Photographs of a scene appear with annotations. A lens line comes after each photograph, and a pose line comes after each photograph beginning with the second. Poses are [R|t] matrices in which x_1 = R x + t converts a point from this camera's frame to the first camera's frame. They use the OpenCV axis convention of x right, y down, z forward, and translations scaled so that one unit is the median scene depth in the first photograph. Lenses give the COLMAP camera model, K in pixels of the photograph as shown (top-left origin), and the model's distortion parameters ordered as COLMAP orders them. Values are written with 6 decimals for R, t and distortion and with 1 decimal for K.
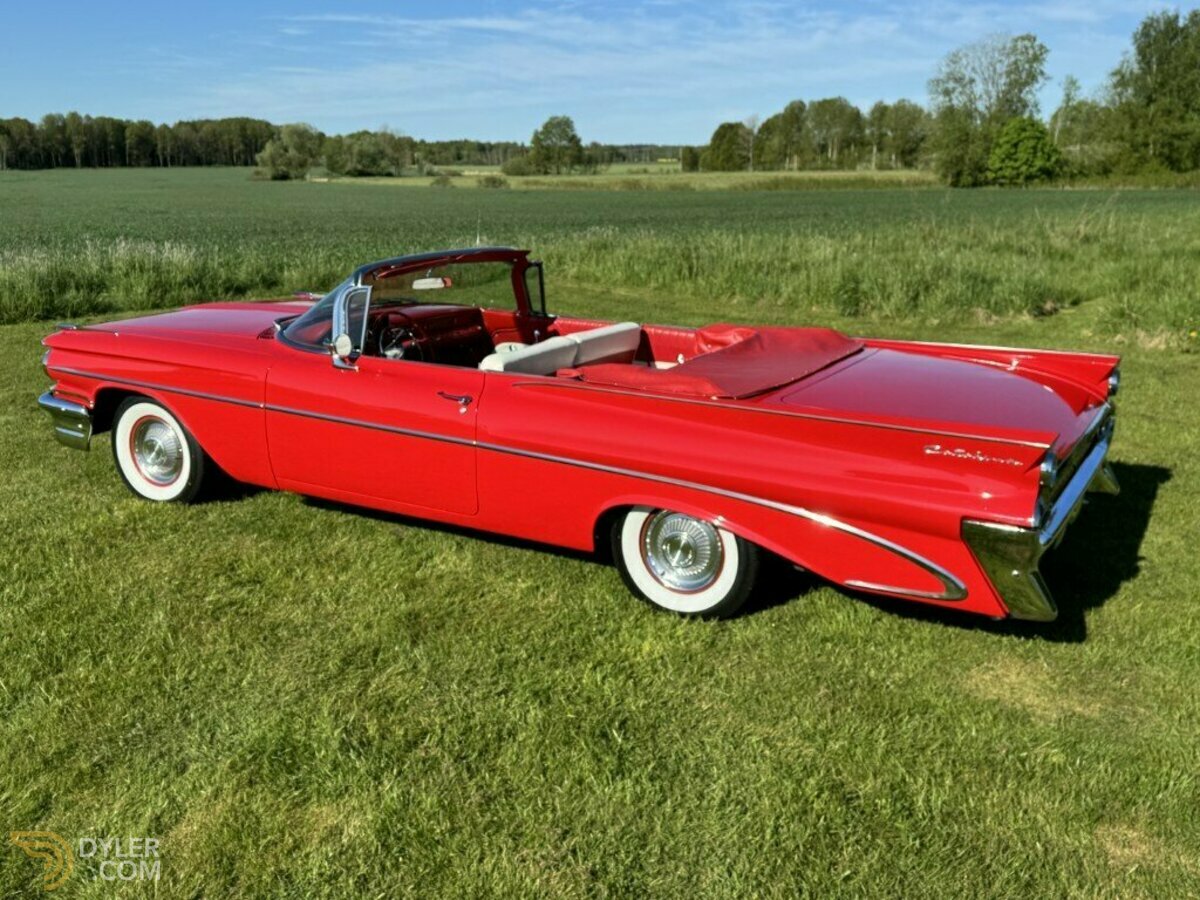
lens RADIAL K [[1179.9, 0, 596.1], [0, 1179.9, 448.0], [0, 0, 1]] dist [0.110894, -0.223588]
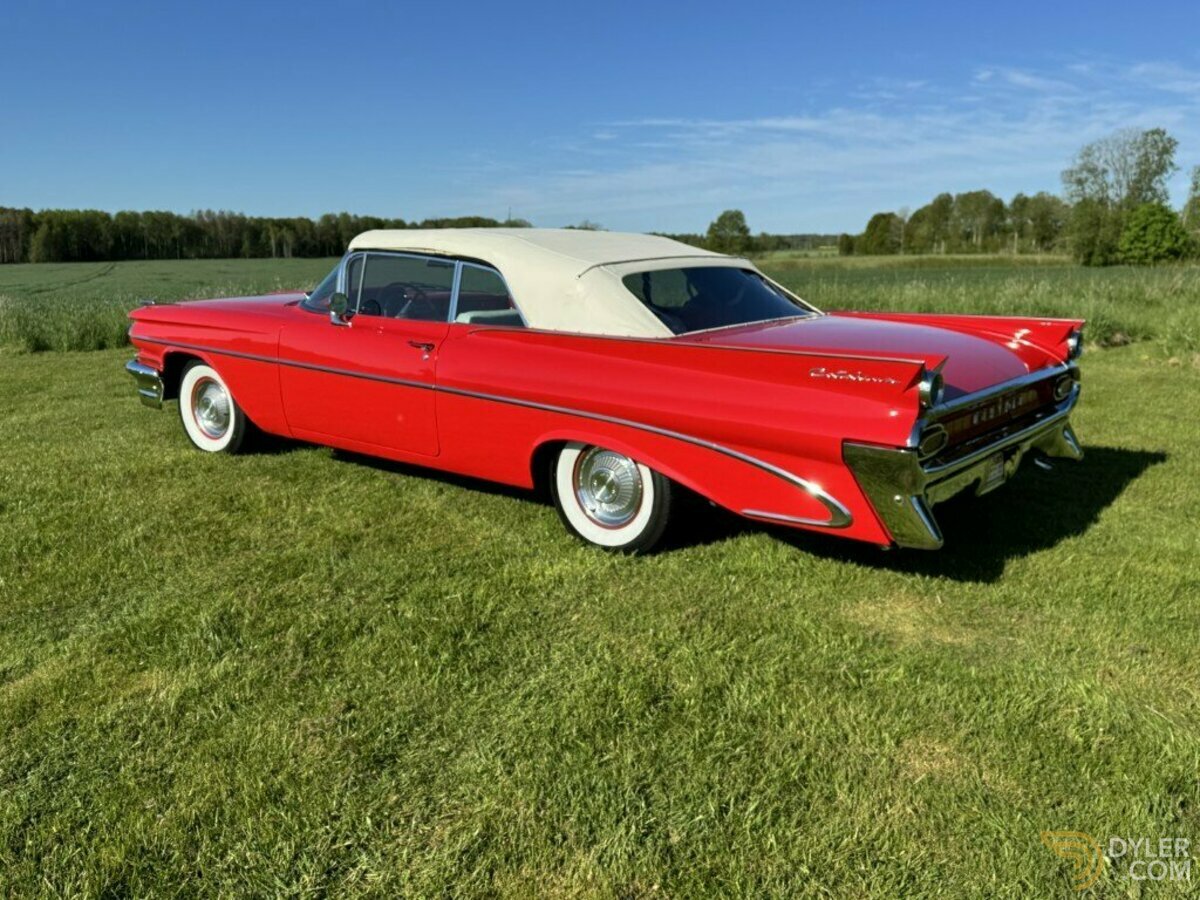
lens RADIAL K [[1016.1, 0, 595.8], [0, 1016.1, 454.0], [0, 0, 1]] dist [0.047324, -0.081721]
pose [[0.987573, 0.027697, -0.154703, 0.151120], [-0.033257, 0.998886, -0.033470, 0.067027], [0.153604, 0.038199, 0.987394, 0.089491]]
